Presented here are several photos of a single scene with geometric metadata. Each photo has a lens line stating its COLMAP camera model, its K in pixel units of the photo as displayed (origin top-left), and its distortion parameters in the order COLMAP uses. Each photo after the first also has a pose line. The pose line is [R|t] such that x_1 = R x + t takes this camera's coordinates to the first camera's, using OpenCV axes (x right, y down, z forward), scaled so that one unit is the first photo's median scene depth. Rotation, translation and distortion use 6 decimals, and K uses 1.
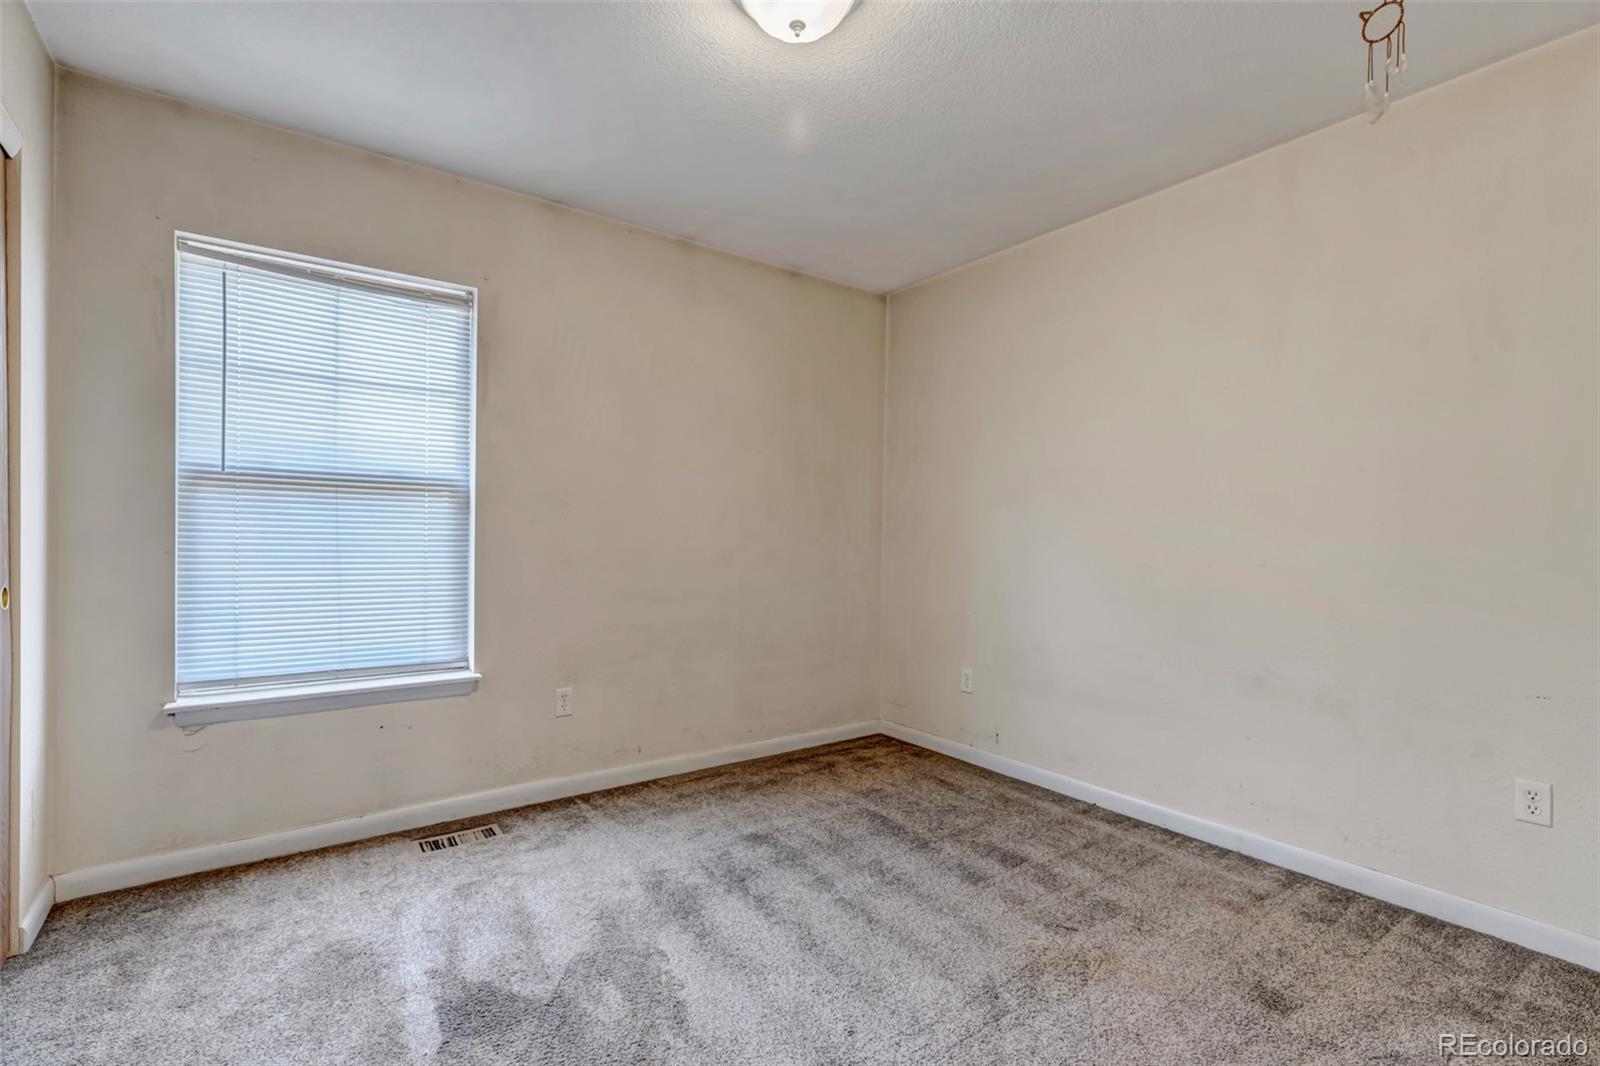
lens RADIAL K [[730.7, 0, 792.9], [0, 730.7, 519.6], [0, 0, 1]] dist [0.003781, 0.000414]
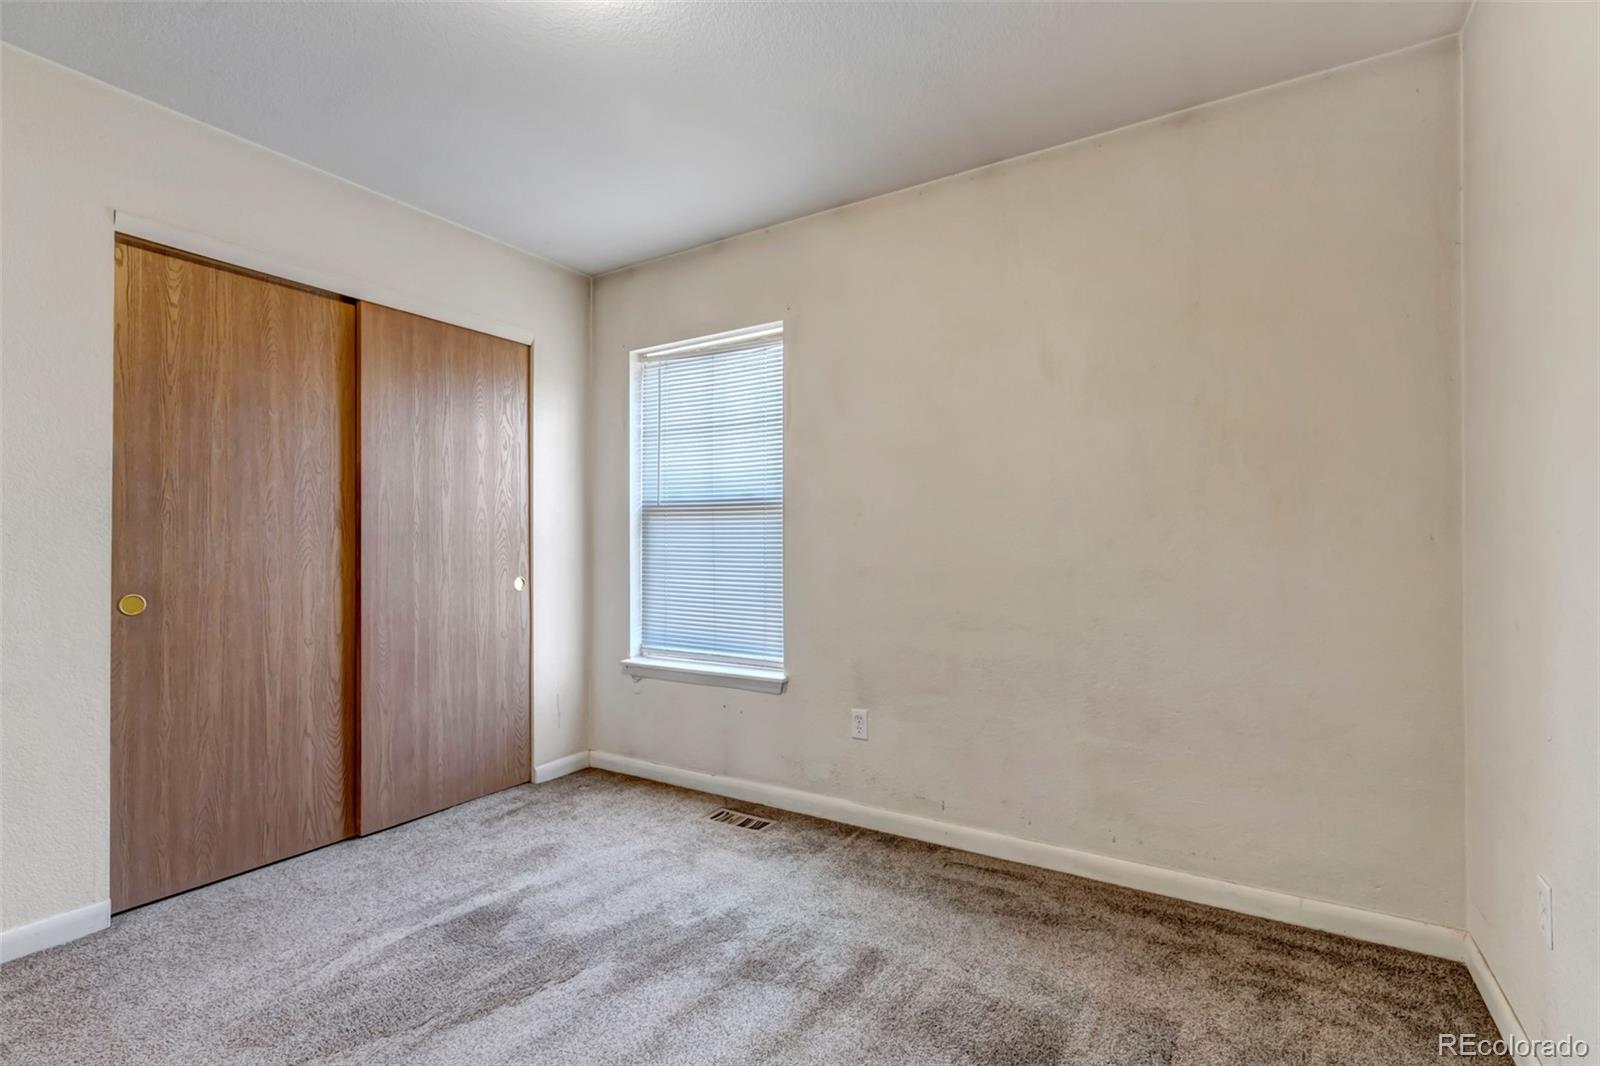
lens RADIAL K [[730.7, 0, 792.9], [0, 730.7, 519.6], [0, 0, 1]] dist [0.003781, 0.000414]
pose [[0.375572, -0.044834, -0.925708, 0.601203], [0.027271, 0.998931, -0.037316, 0.021752], [0.926392, -0.011230, 0.376394, 0.635826]]
